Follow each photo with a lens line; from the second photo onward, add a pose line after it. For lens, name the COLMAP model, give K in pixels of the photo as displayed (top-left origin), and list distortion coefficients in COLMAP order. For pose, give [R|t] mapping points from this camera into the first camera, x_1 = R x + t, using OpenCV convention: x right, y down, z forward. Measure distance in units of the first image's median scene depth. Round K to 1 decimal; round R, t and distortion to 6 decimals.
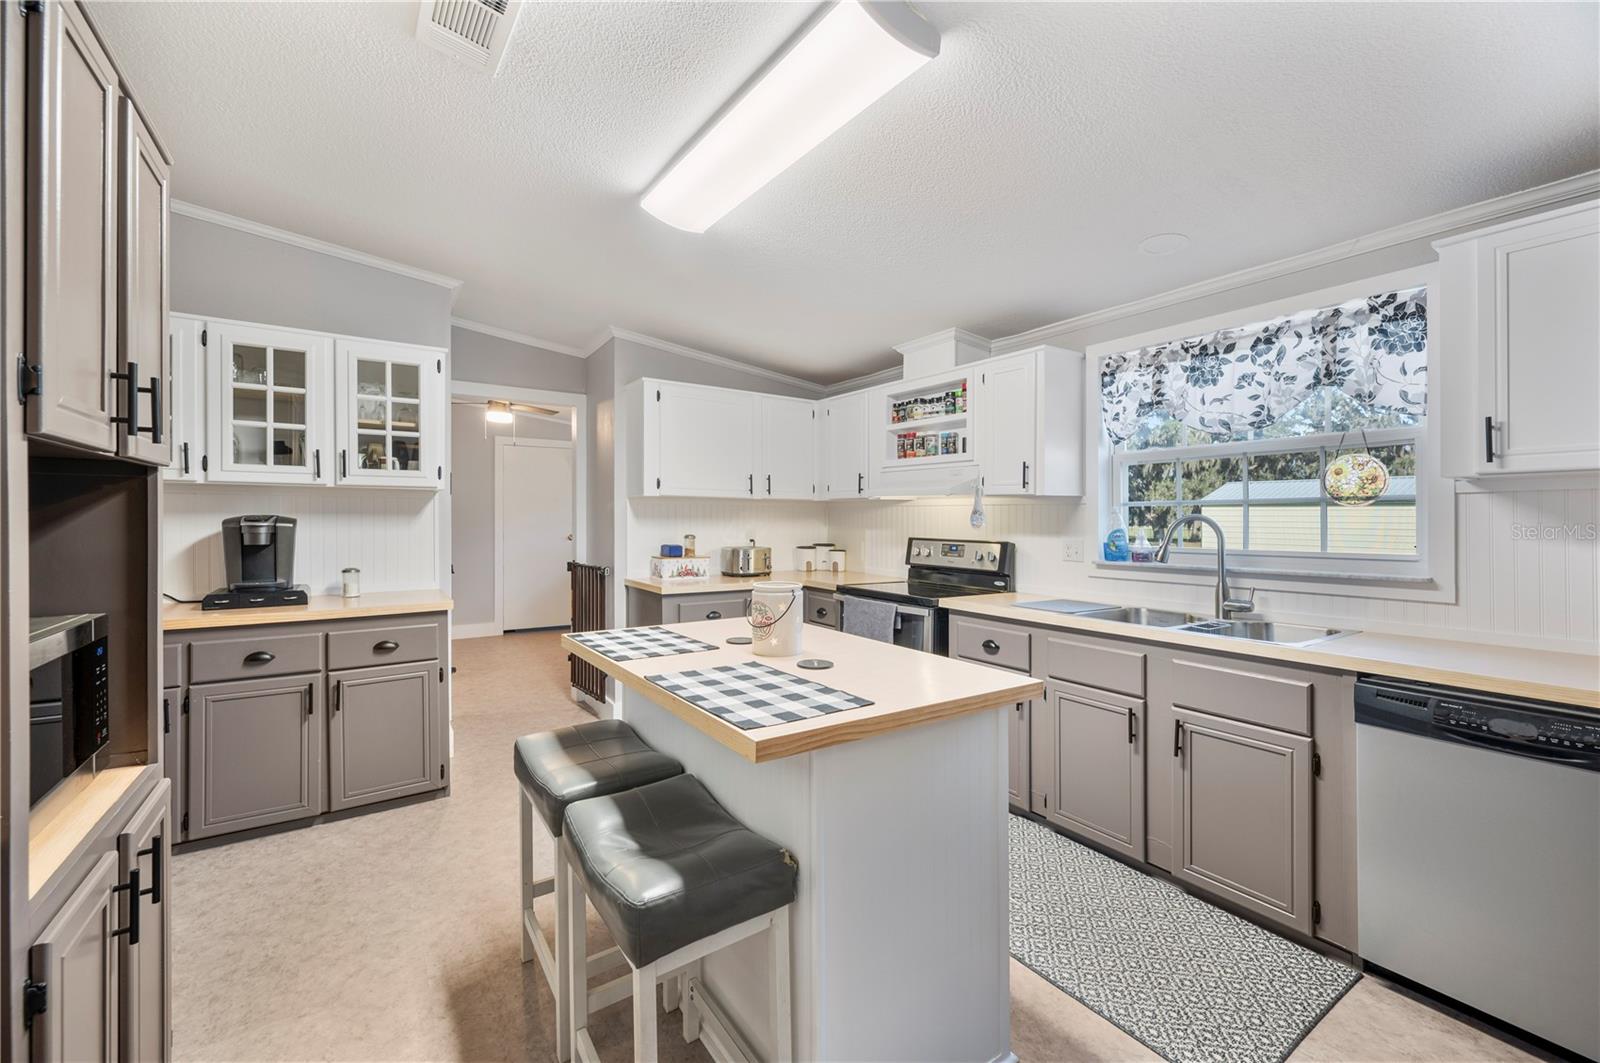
lens RADIAL K [[627.5, 0, 809.0], [0, 627.5, 524.4], [0, 0, 1]] dist [-0.006148, -0.000132]
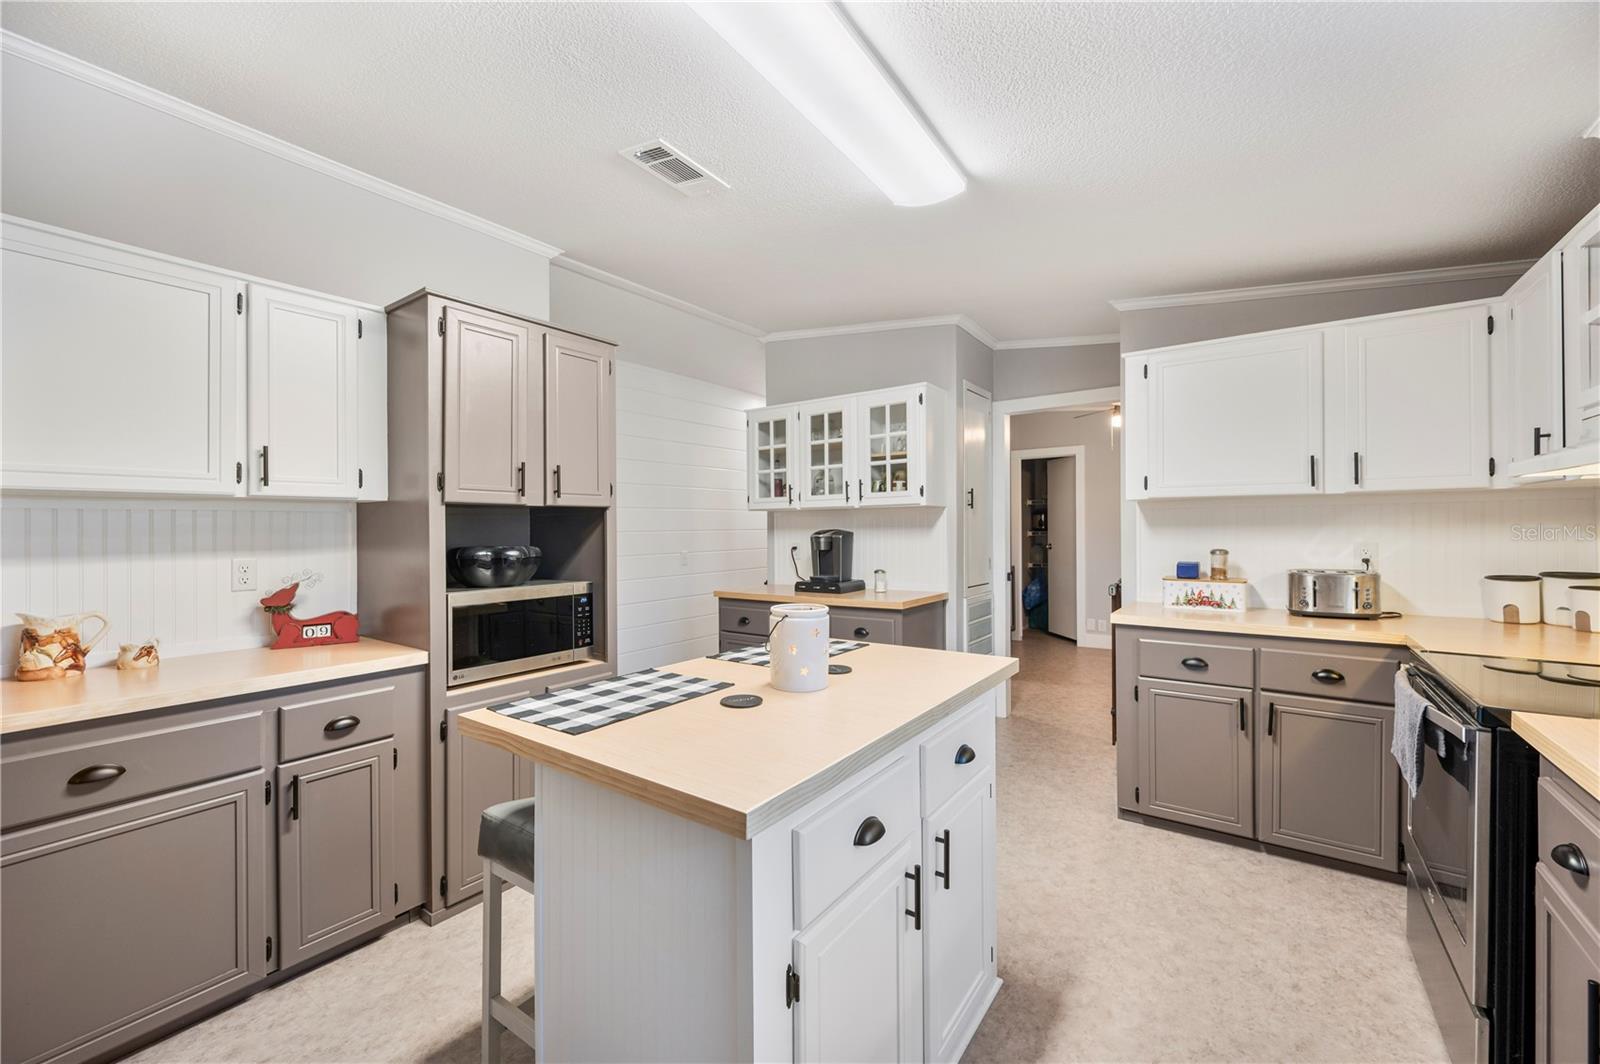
lens RADIAL K [[637.6, 0, 806.7], [0, 637.6, 535.3], [0, 0, 1]] dist [-0.001105, -0.000089]
pose [[0.339288, -0.000504, -0.940683, 0.407812], [0.004505, 0.999989, 0.001089, -0.002765], [0.940672, -0.004608, 0.339286, 0.370736]]
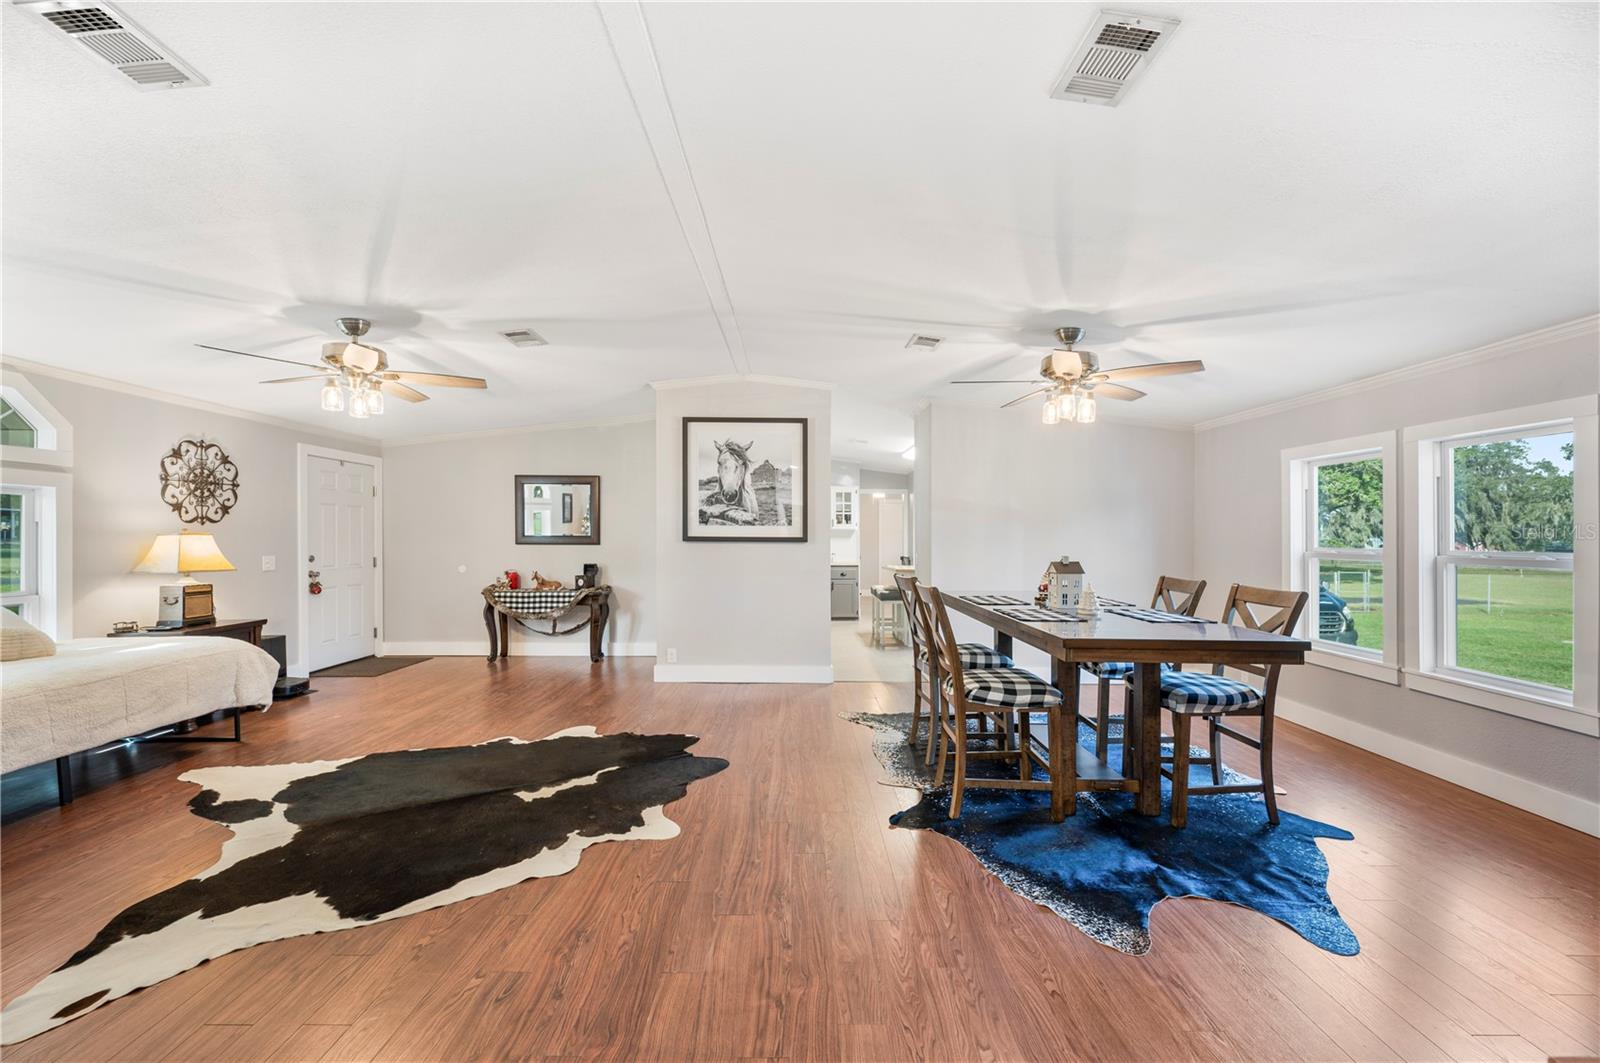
lens RADIAL K [[637.6, 0, 806.7], [0, 637.6, 534.8], [0, 0, 1]] dist [-0.001105, -0.000089]
pose [[0.826360, -0.003322, -0.563133, 0.950212], [0.000073, 0.999983, -0.005792, -0.010726], [0.563143, 0.004745, 0.826346, -1.687881]]
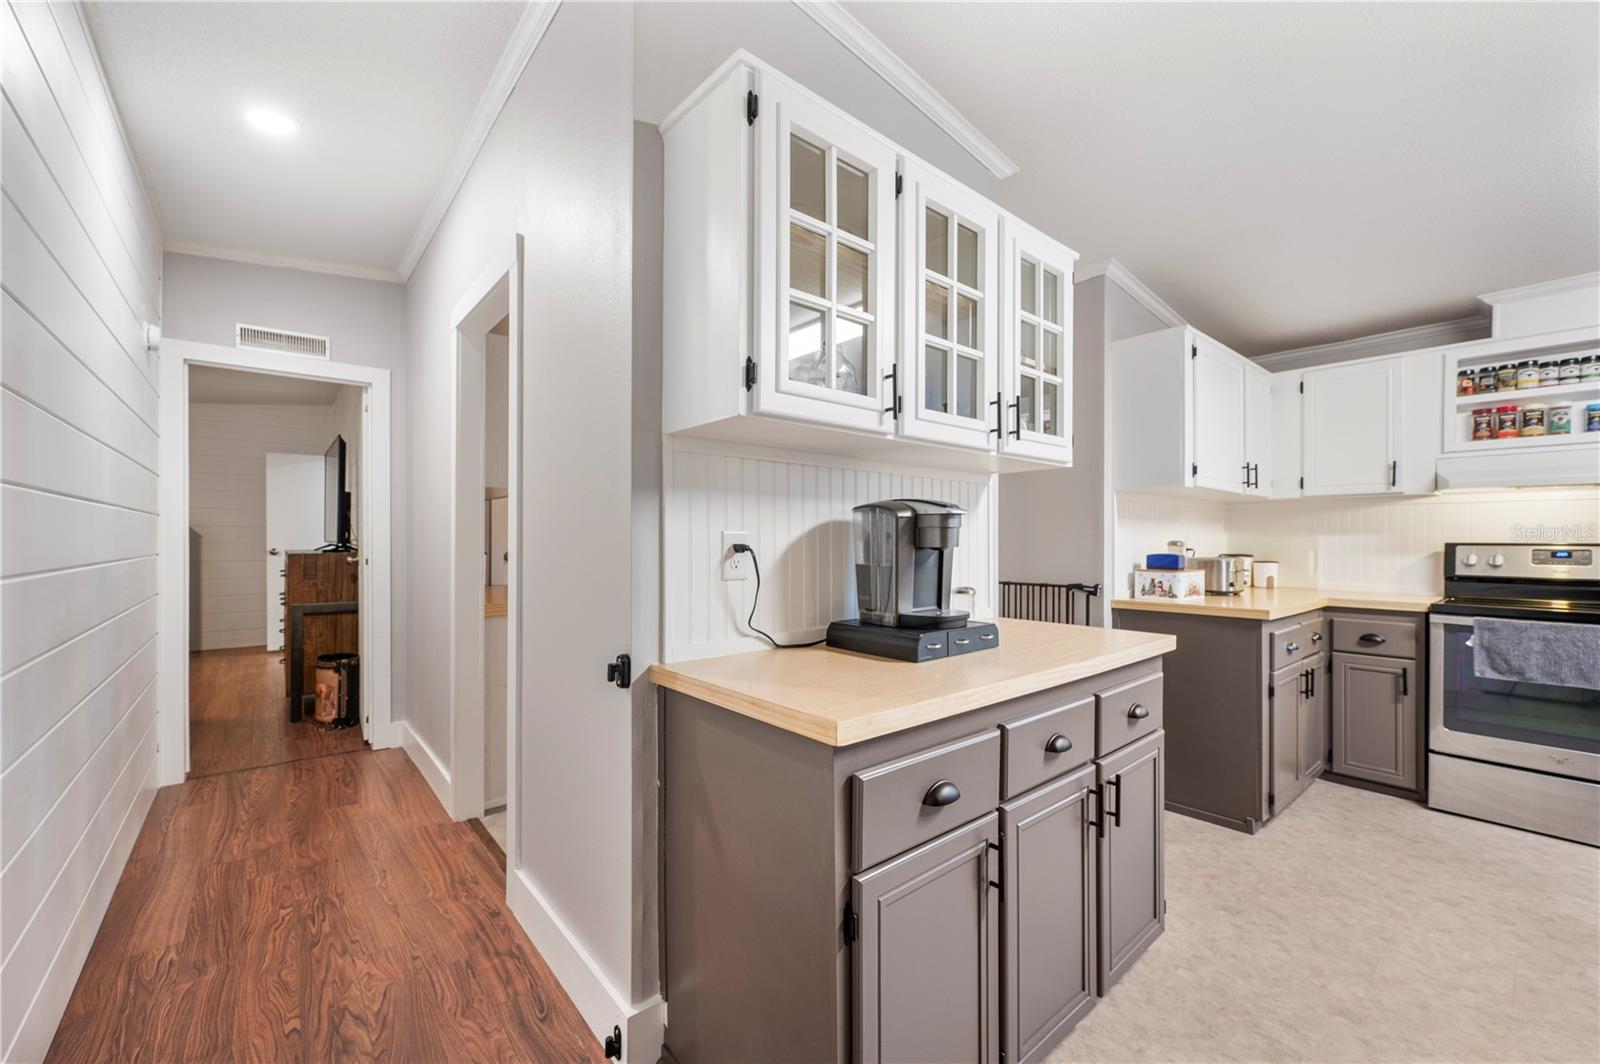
lens RADIAL K [[633.2, 0, 804.0], [0, 633.2, 544.0], [0, 0, 1]] dist [-0.000478, -0.000002]
pose [[0.995492, -0.005201, 0.094706, -0.861337], [0.005561, 0.999978, -0.003532, 0.024608], [-0.094685, 0.004043, 0.995499, 0.334707]]
